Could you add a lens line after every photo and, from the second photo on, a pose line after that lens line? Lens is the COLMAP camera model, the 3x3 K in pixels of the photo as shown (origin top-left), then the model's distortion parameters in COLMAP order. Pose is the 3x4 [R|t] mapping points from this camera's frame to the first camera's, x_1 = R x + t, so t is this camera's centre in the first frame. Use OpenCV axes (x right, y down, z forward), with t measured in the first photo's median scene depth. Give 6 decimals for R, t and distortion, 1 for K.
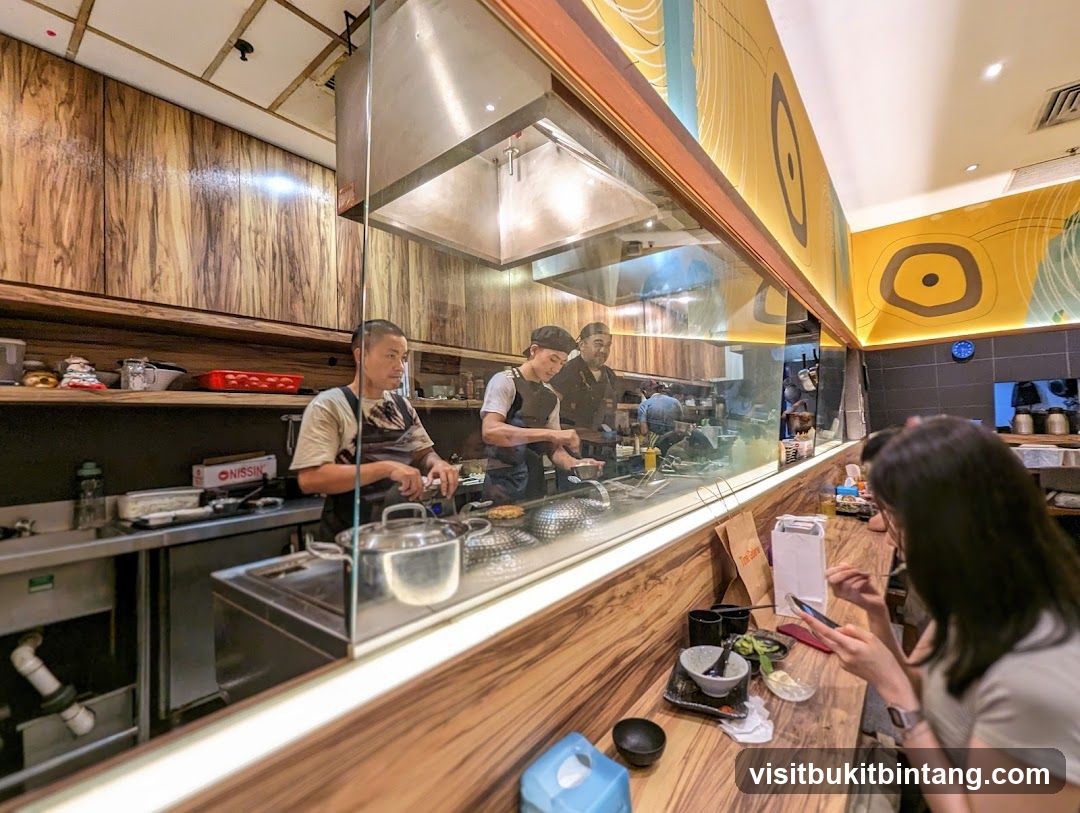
lens RADIAL K [[484.0, 0, 540.0], [0, 484.0, 406.5], [0, 0, 1]] dist [-0.001180, -0.000469]
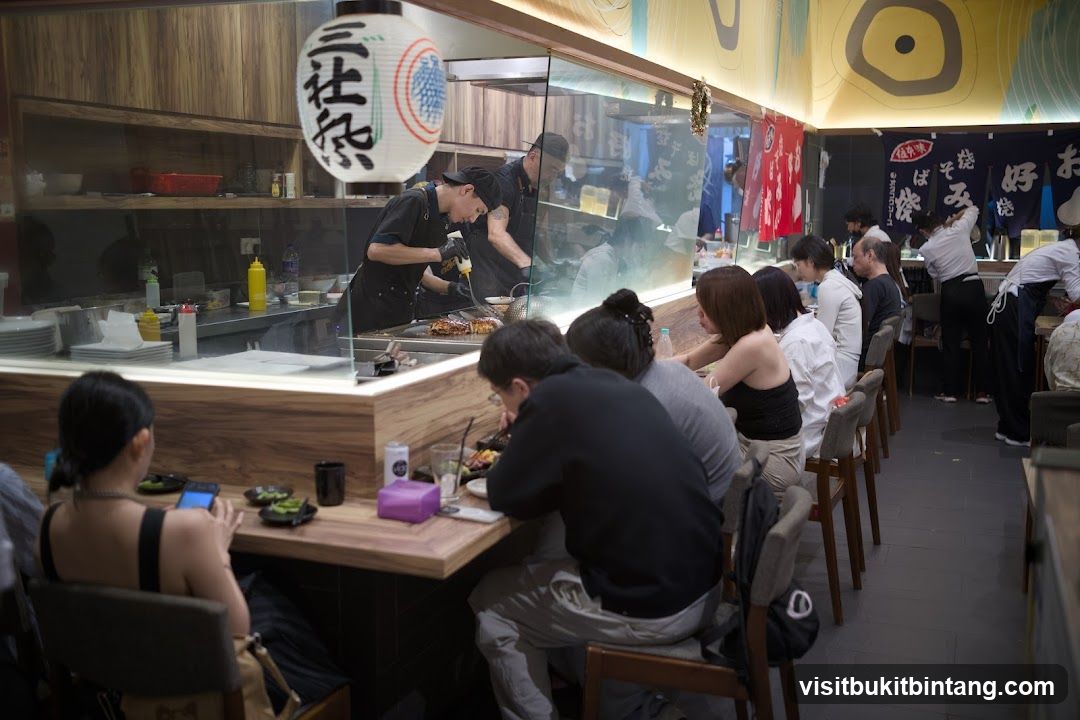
lens RADIAL K [[1175.2, 0, 540.0], [0, 1175.2, 360.0], [0, 0, 1]] dist [-0.006212, -0.010687]
pose [[0.951490, 0.003452, 0.307659, -0.560674], [-0.058111, 0.983957, 0.168678, -0.121203], [-0.302141, -0.178374, 0.936426, -1.231978]]
